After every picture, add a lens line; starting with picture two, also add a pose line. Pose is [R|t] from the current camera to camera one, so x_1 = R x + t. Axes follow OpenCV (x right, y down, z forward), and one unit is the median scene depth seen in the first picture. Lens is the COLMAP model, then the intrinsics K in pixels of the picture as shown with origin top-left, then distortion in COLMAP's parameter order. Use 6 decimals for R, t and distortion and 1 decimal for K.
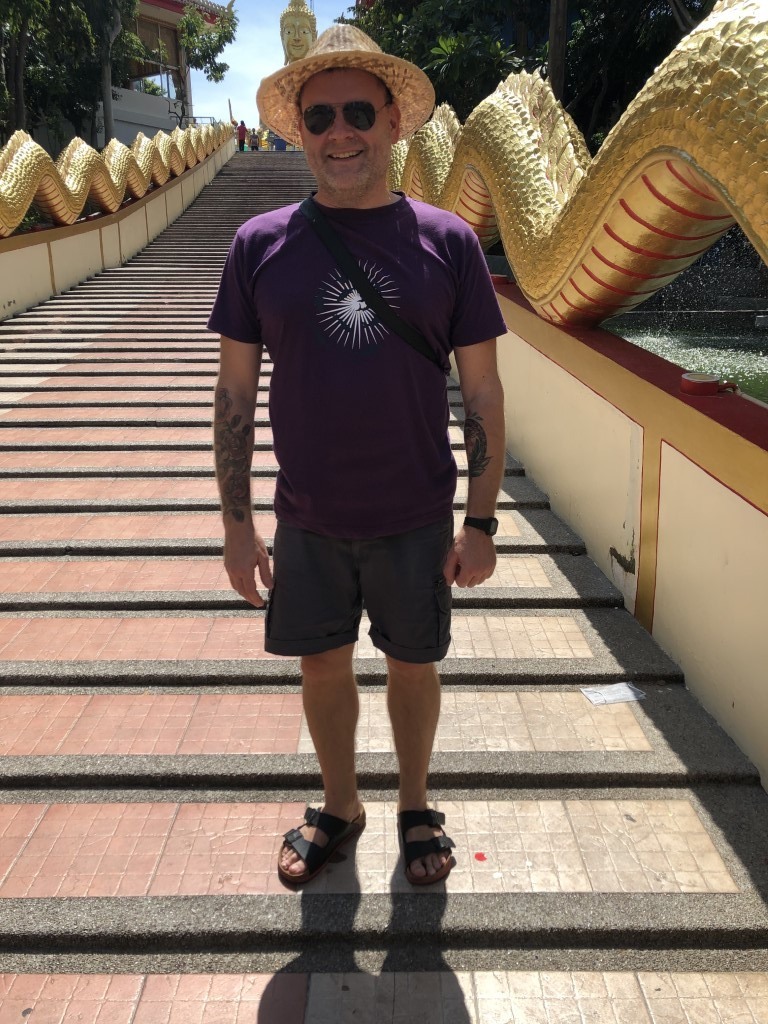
lens RADIAL K [[815.0, 0, 383.7], [0, 815.0, 515.0], [0, 0, 1]] dist [-0.012524, 0.010553]
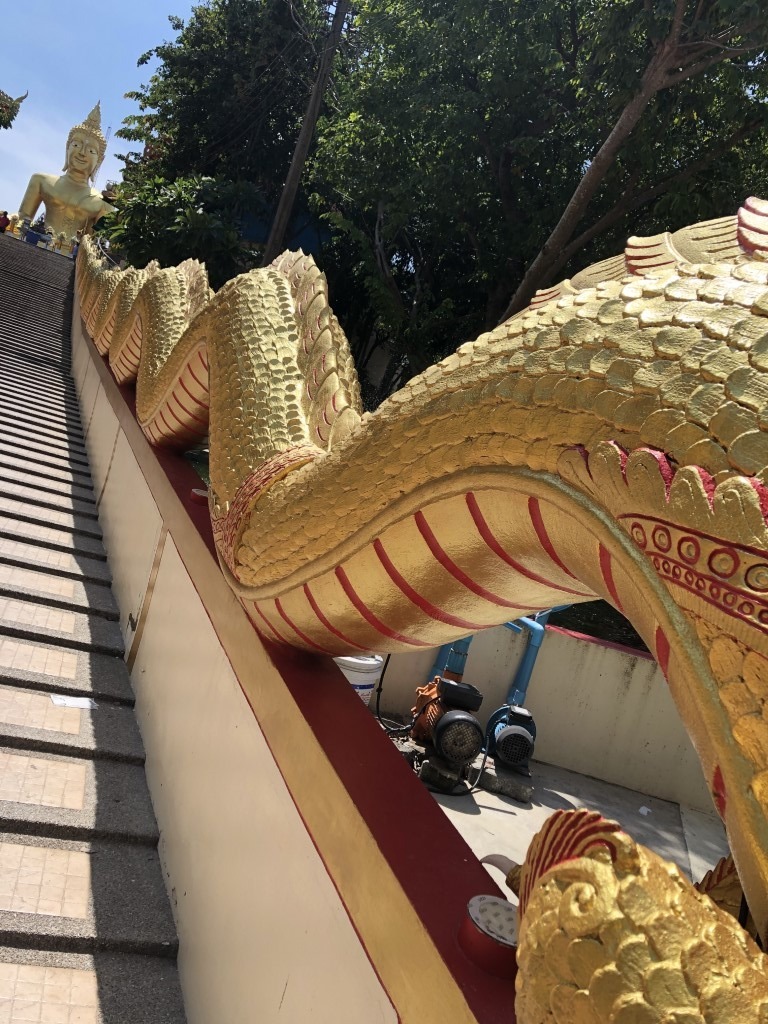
lens RADIAL K [[815.0, 0, 386.6], [0, 815.0, 509.9], [0, 0, 1]] dist [-0.012524, 0.010553]
pose [[0.901633, 0.266034, 0.341004, 0.173913], [-0.193647, 0.953315, -0.231715, 0.110194], [-0.386728, 0.142888, 0.911057, -0.364693]]
